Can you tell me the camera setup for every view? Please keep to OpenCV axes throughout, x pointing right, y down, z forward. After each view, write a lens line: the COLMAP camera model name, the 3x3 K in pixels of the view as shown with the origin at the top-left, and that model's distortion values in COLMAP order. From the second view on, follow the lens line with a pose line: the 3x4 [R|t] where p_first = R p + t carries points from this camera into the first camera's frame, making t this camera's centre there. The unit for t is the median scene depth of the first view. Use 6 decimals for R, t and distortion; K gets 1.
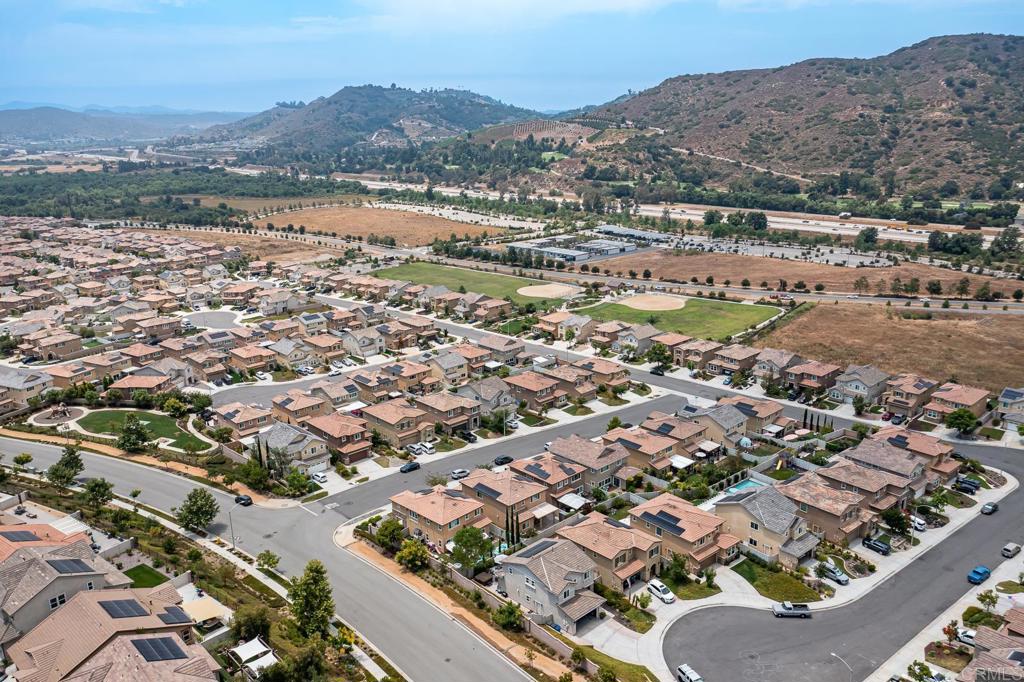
lens RADIAL K [[821.7, 0, 508.2], [0, 821.7, 342.0], [0, 0, 1]] dist [-0.016432, 0.008343]
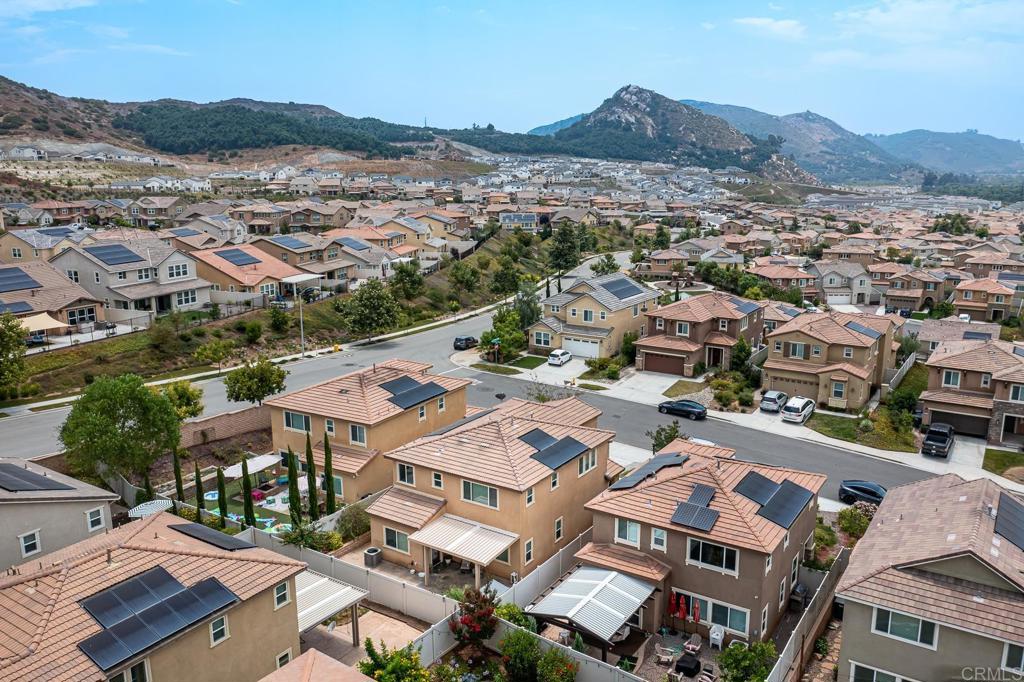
lens RADIAL K [[799.7, 0, 509.2], [0, 799.7, 338.7], [0, 0, 1]] dist [-0.011635, 0.000288]
pose [[0.229345, 0.225216, -0.946931, 0.154981], [-0.267902, 0.949893, 0.161036, 0.042980], [0.935751, 0.216752, 0.278189, 0.466807]]
